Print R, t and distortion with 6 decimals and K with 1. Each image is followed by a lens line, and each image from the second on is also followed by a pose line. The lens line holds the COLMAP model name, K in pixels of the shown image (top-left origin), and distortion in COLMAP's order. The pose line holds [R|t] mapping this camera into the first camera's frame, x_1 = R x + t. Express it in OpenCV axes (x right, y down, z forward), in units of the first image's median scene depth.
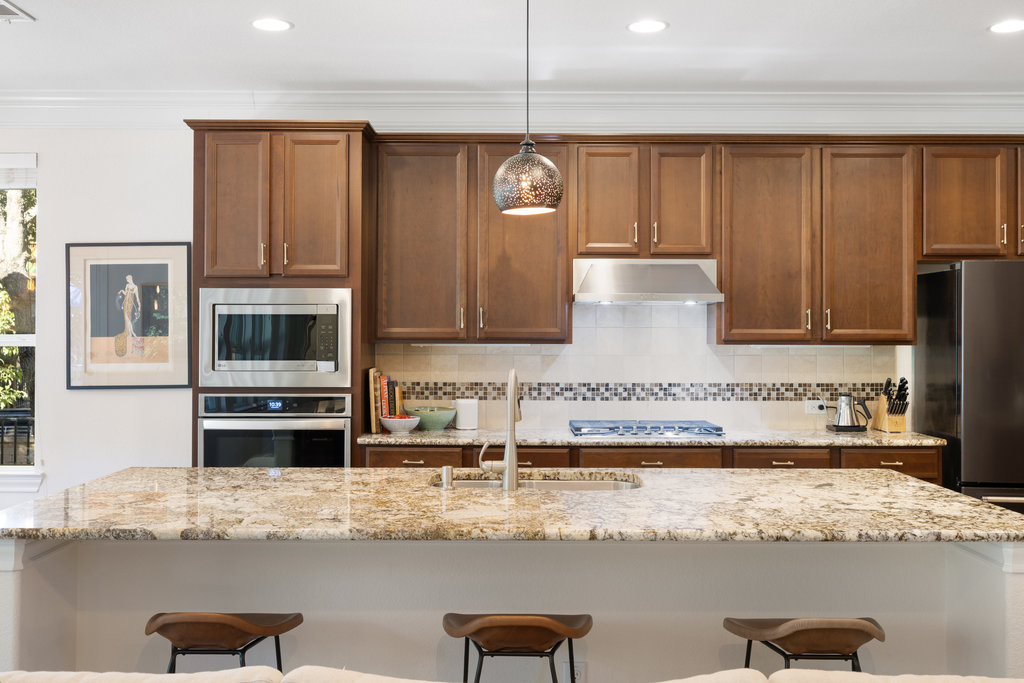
lens RADIAL K [[1041.6, 0, 511.4], [0, 1041.6, 338.5], [0, 0, 1]] dist [-0.006663, 0.000000]
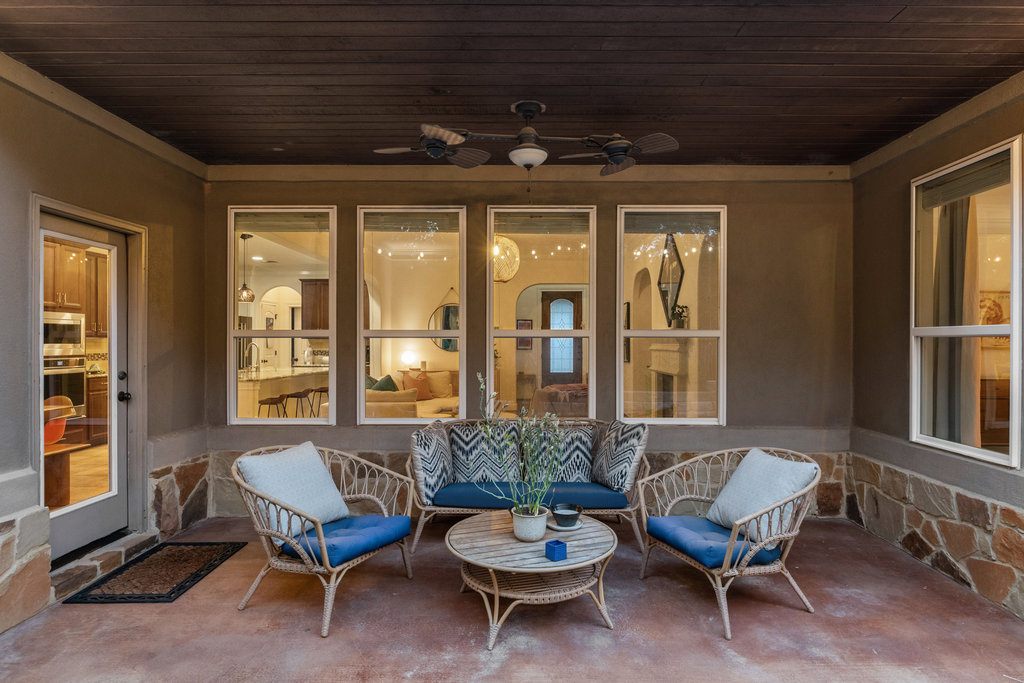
lens RADIAL K [[575.9, 0, 521.2], [0, 575.9, 339.6], [0, 0, 1]] dist [0.002048, 0.001232]
pose [[0.032373, -0.000132, 0.999476, -1.345137], [0.006343, 0.999980, -0.000074, 0.016300], [-0.999456, 0.006342, 0.032373, -0.061792]]
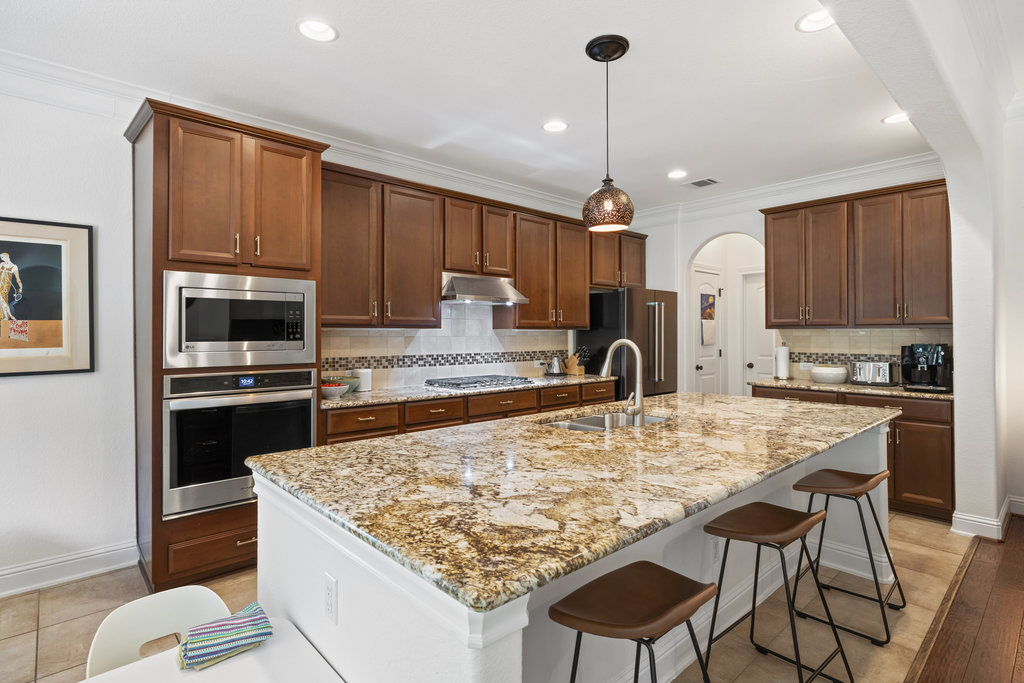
lens RADIAL K [[514.2, 0, 516.5], [0, 514.2, 336.5], [0, 0, 1]] dist [0.006556, 0.000208]
pose [[0.742820, -0.007296, 0.669452, -0.346319], [0.005647, 0.999973, 0.004632, 0.013619], [-0.669468, 0.000340, 0.742841, 0.365664]]
